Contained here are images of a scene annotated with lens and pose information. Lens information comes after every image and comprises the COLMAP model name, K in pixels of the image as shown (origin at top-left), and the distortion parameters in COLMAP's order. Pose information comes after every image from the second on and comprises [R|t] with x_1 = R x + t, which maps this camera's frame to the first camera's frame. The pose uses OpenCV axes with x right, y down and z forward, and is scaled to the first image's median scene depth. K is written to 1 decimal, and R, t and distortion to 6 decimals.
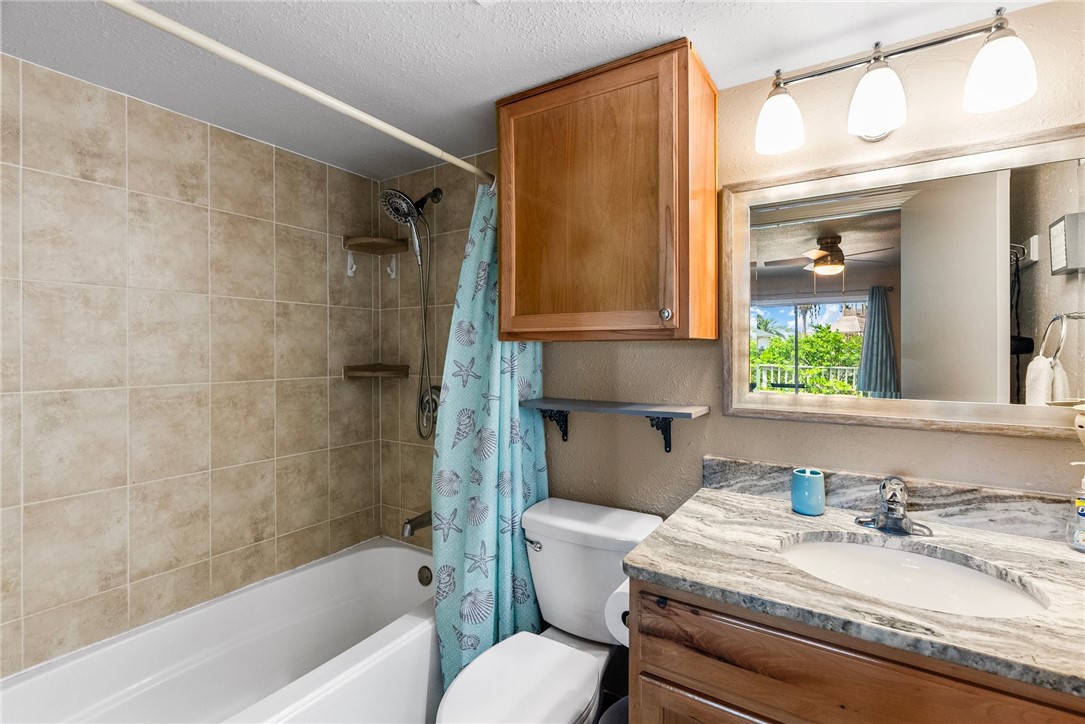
lens RADIAL K [[501.8, 0, 543.1], [0, 501.8, 353.1], [0, 0, 1]] dist [-0.015012, 0.005477]
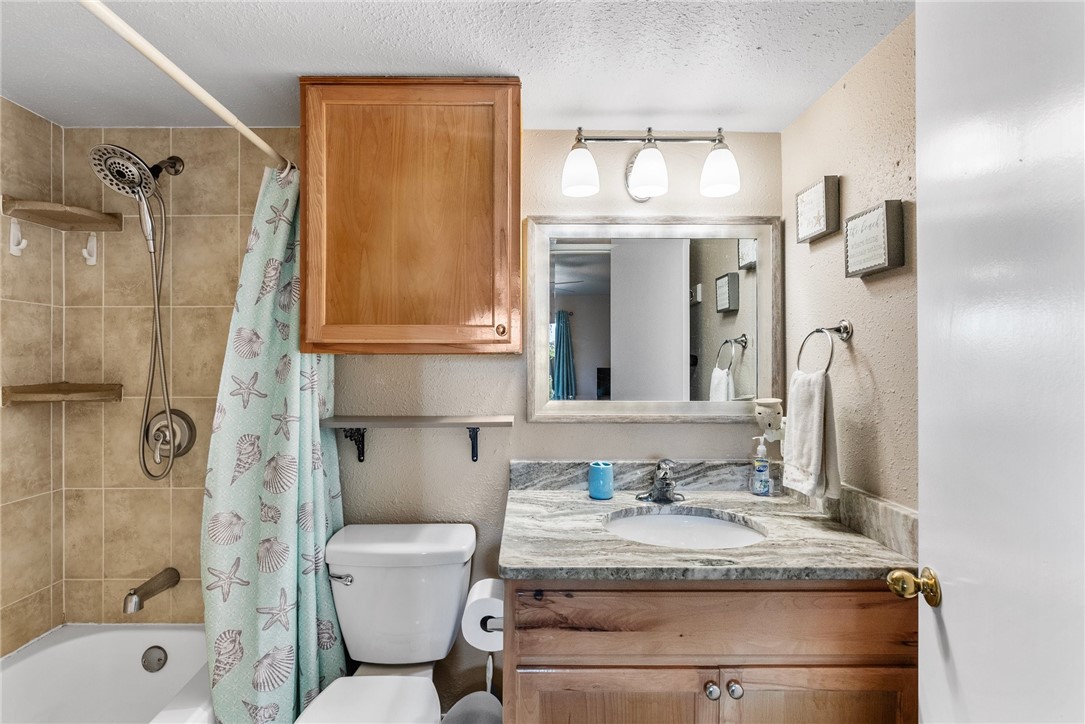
lens RADIAL K [[501.8, 0, 545.4], [0, 501.8, 363.1], [0, 0, 1]] dist [-0.015012, 0.005477]
pose [[0.834996, 0.001209, 0.550255, -0.222468], [0.002499, 0.999979, -0.005988, -0.000399], [-0.550251, 0.006375, 0.834975, 0.048762]]
